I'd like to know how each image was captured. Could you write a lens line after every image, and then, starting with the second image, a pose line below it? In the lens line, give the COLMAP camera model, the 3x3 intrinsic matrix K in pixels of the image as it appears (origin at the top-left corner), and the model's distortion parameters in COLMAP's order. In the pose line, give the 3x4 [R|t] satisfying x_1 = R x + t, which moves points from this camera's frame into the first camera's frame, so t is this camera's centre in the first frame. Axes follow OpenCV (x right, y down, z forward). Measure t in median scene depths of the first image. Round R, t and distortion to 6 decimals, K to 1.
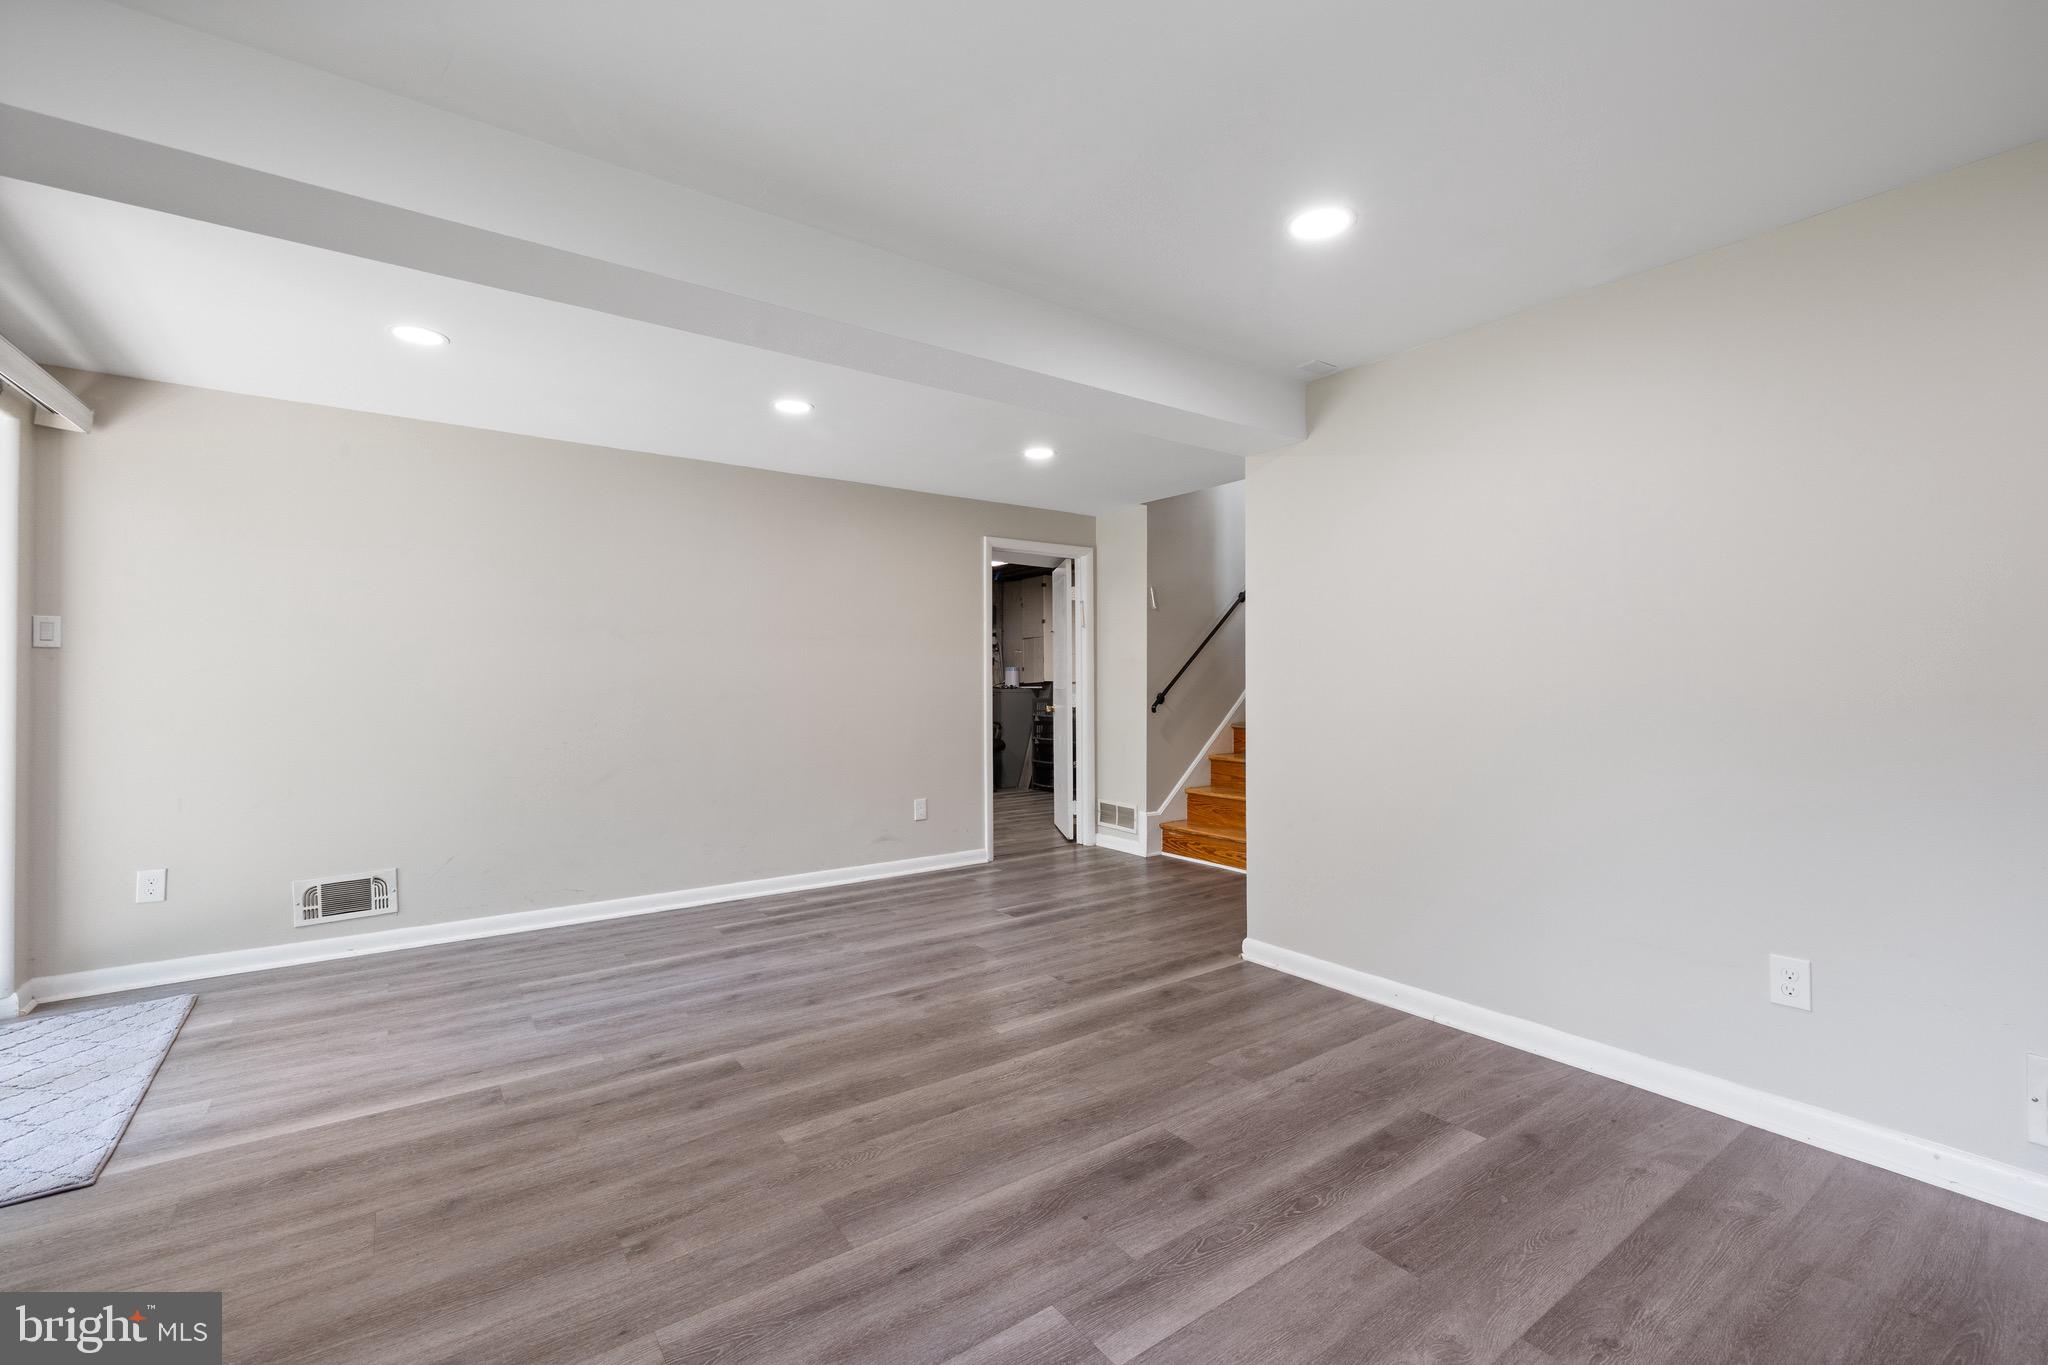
lens RADIAL K [[862.3, 0, 1021.6], [0, 862.3, 673.9], [0, 0, 1]] dist [-0.000998, -0.000330]
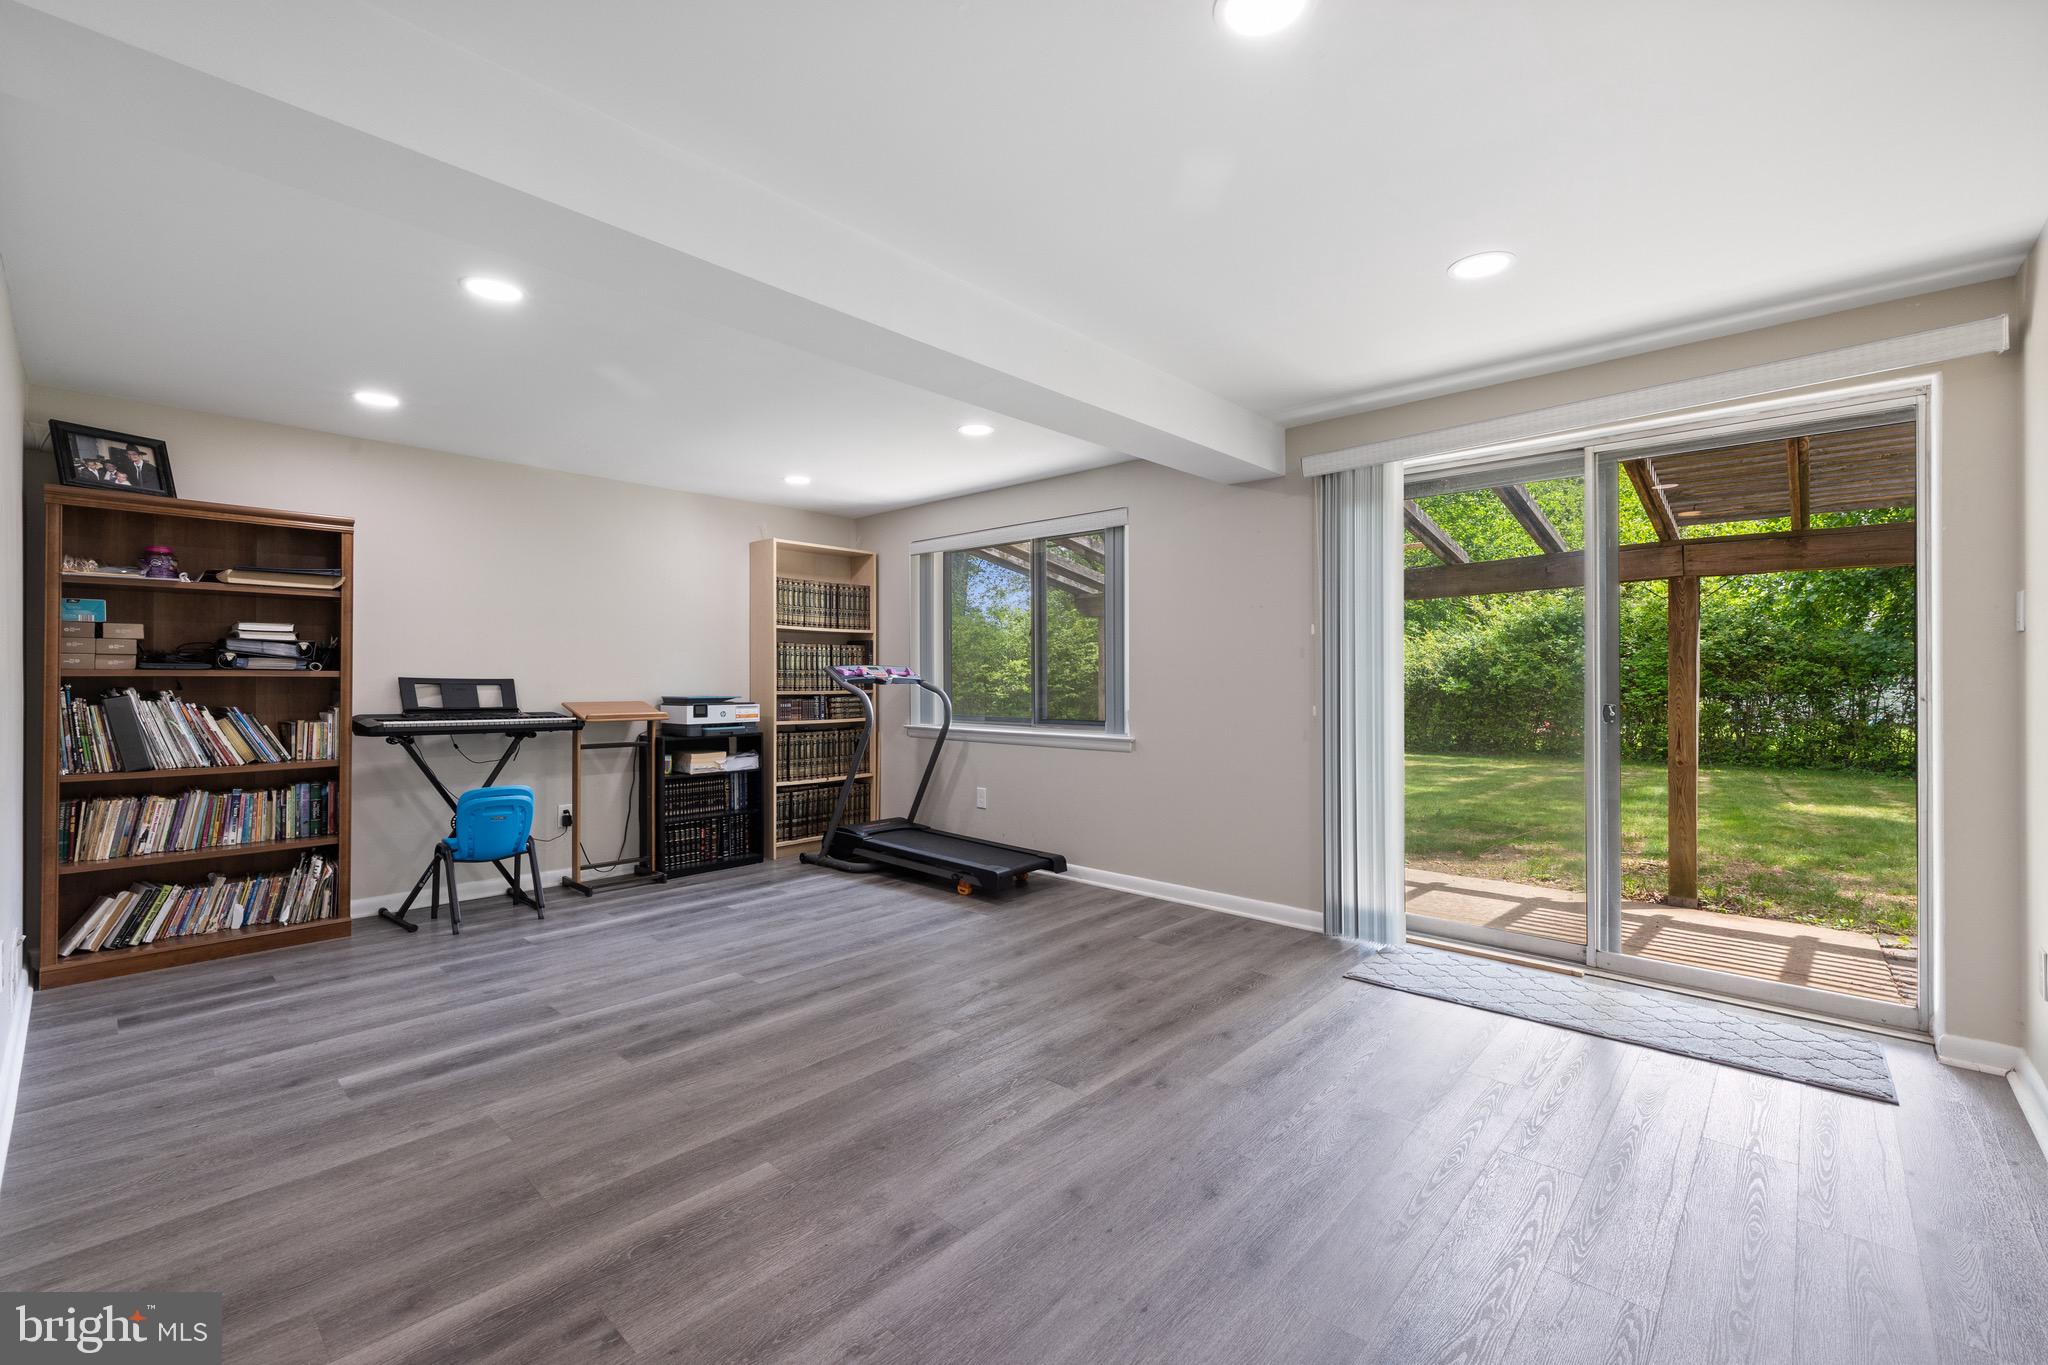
lens RADIAL K [[862.3, 0, 1021.6], [0, 862.3, 673.9], [0, 0, 1]] dist [-0.000998, -0.000330]
pose [[-0.979014, 0.001198, -0.203789, -0.107101], [0.003677, 0.999924, -0.011786, 0.018679], [0.203760, -0.012288, -0.978944, 2.158919]]
